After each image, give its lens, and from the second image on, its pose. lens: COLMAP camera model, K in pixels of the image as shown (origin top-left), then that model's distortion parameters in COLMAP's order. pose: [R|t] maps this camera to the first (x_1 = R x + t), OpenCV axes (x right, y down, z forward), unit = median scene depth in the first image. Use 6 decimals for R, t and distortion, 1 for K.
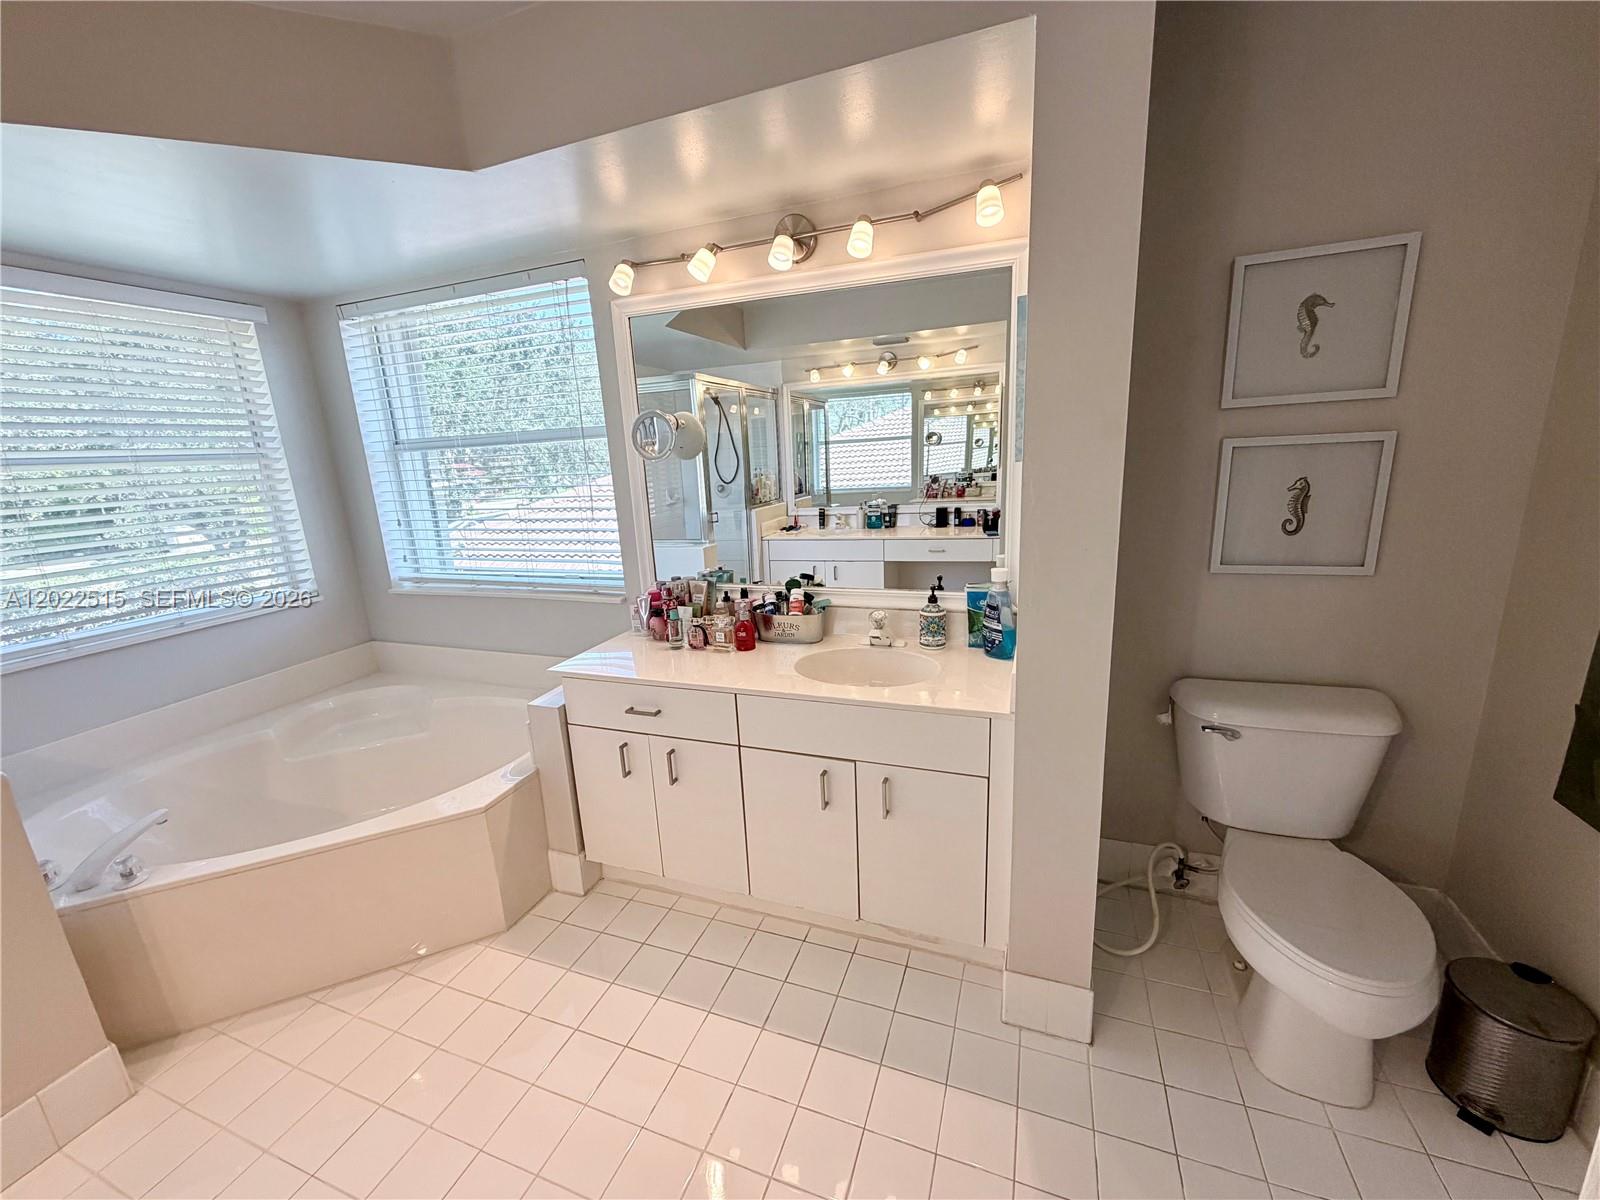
lens RADIAL K [[633.3, 0, 795.1], [0, 633.3, 600.5], [0, 0, 1]] dist [-0.000950, -0.000041]
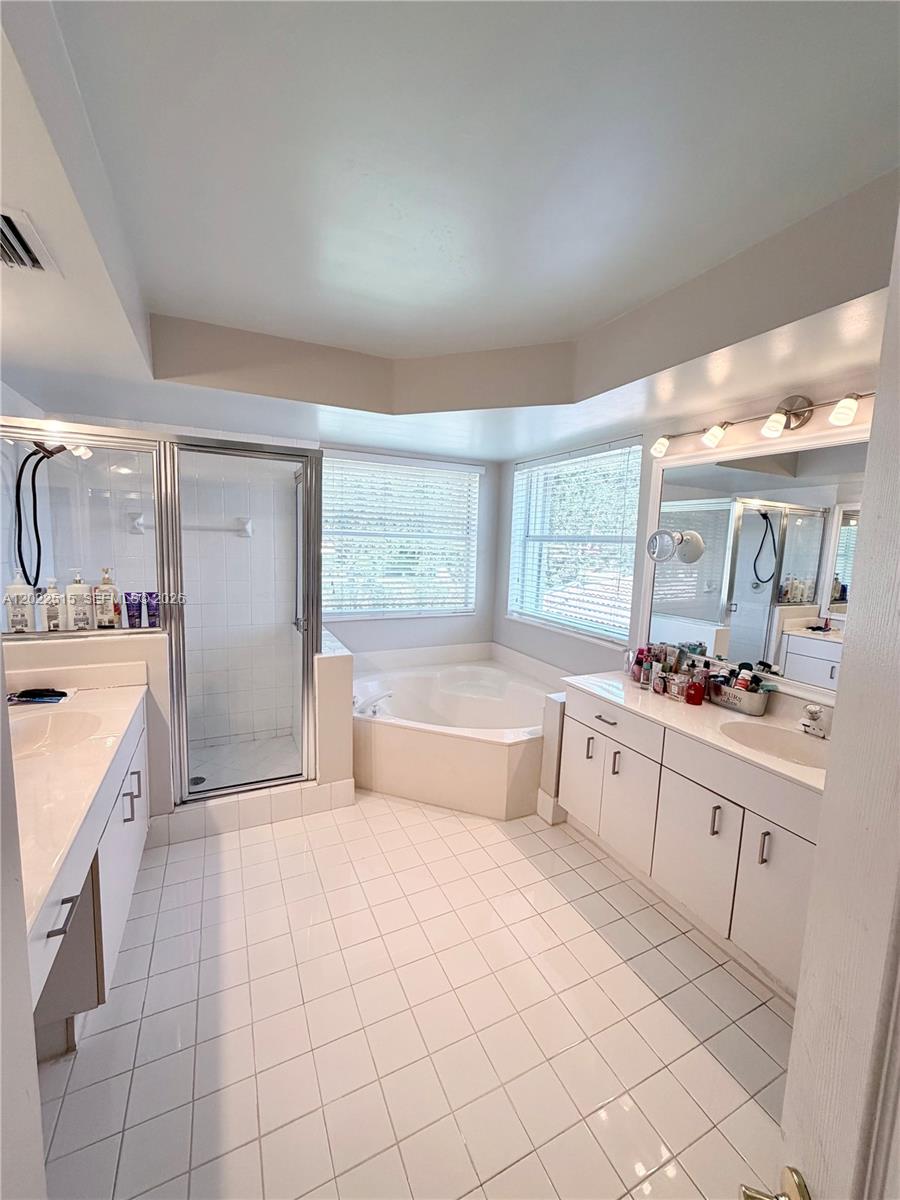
lens RADIAL K [[474.9, 0, 451.0], [0, 474.9, 597.5], [0, 0, 1]] dist [-0.000950, -0.000041]
pose [[0.721732, 0.154182, -0.674782, 0.196645], [-0.227814, 0.973473, -0.021234, -0.004705], [0.653608, 0.169050, 0.737711, -0.132985]]
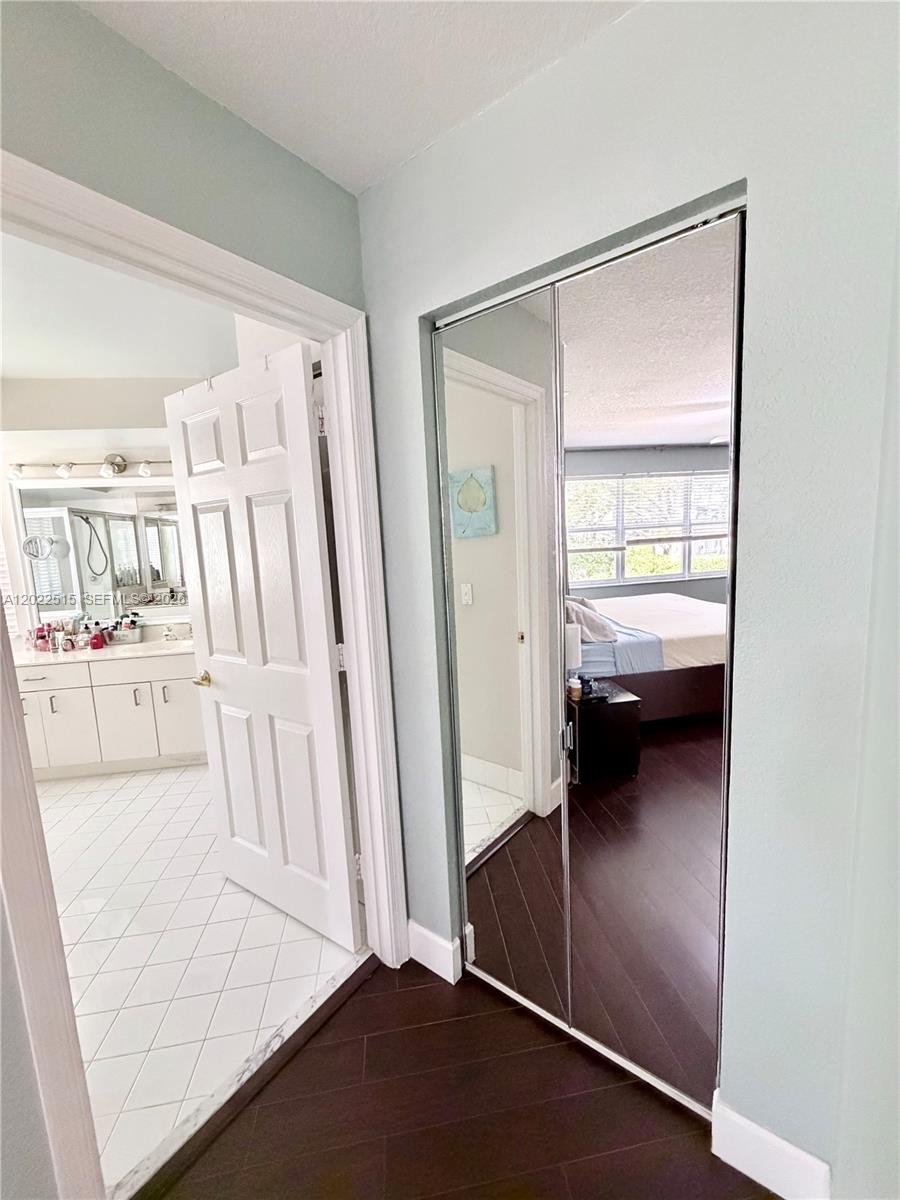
lens RADIAL K [[477.8, 0, 450.0], [0, 477.8, 600.0], [0, 0, 1]] dist [0.000438, 0.000067]
pose [[0.876080, -0.054495, 0.479077, 0.187860], [0.116926, 0.987946, -0.101442, 0.209268], [-0.467774, 0.144888, 0.871892, -0.901006]]
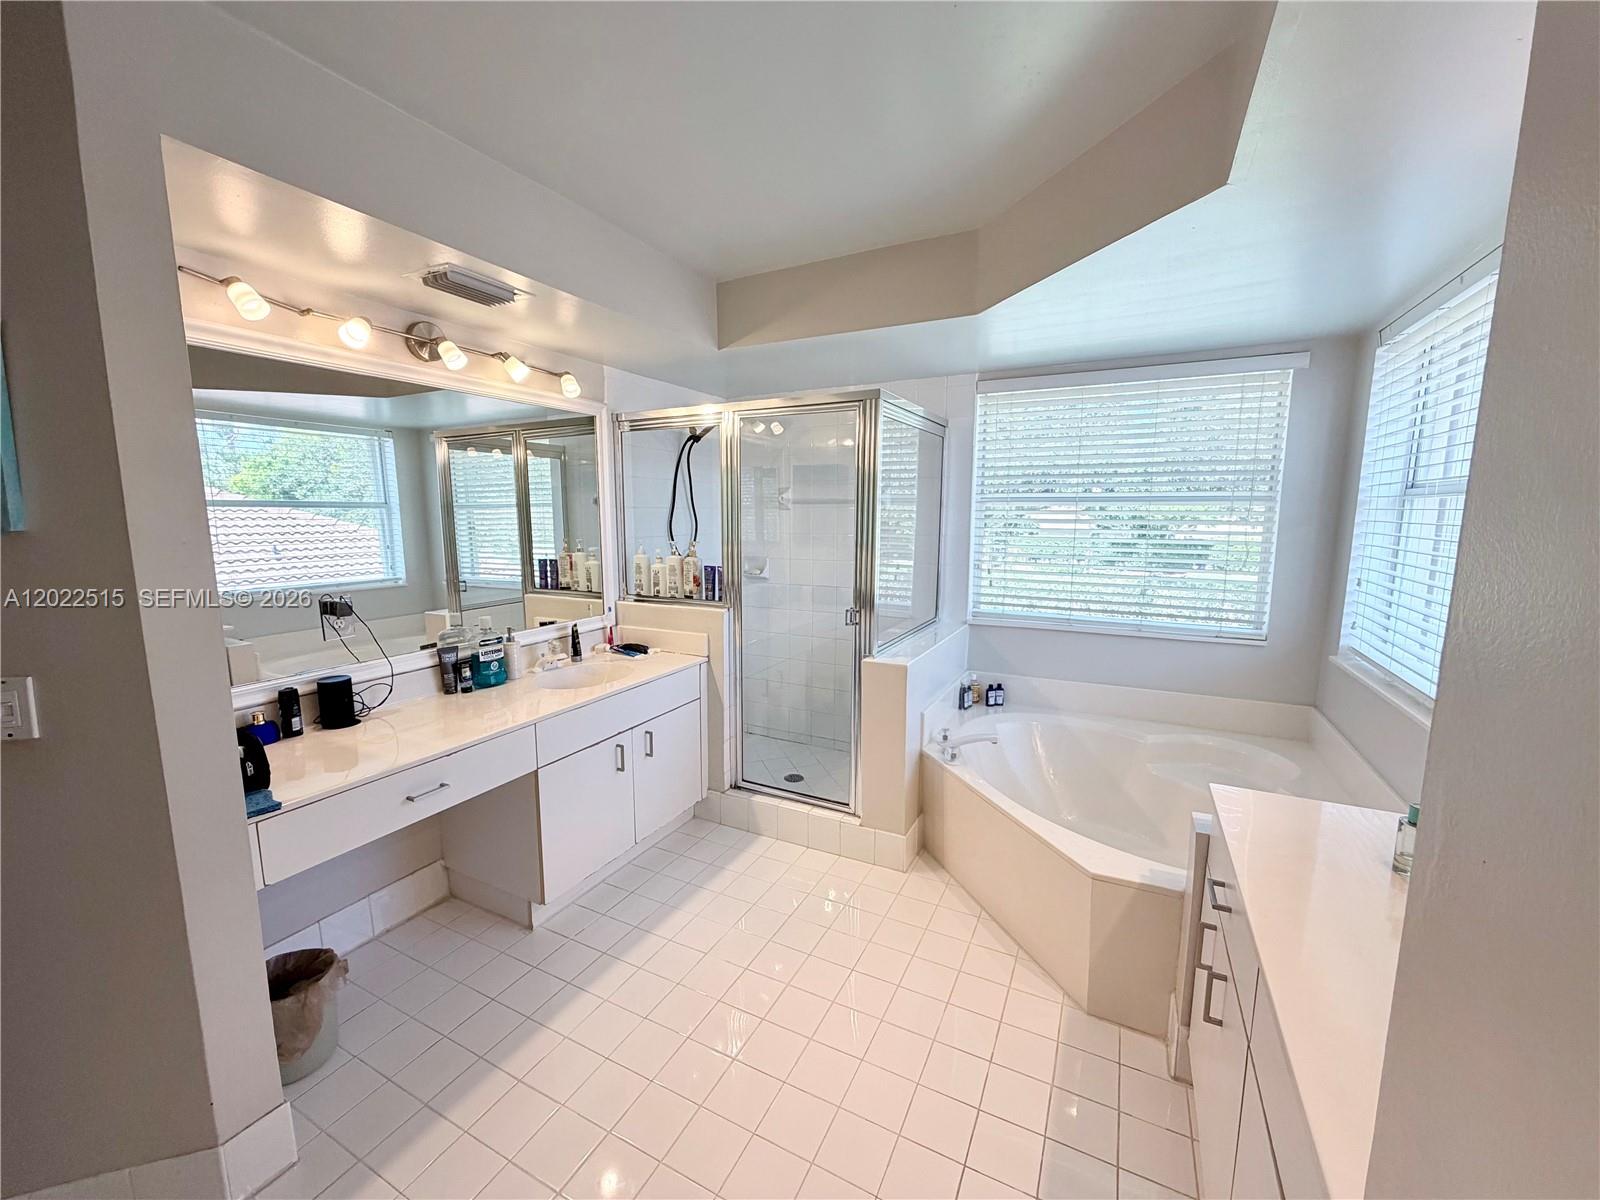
lens RADIAL K [[637.1, 0, 800.0], [0, 637.1, 600.0], [0, 0, 1]] dist [0.000438, 0.000067]
pose [[-0.112110, 0.187828, -0.975783, 0.365492], [-0.226902, 0.951192, 0.209164, -0.146071], [0.967444, 0.244856, -0.064019, 0.467700]]
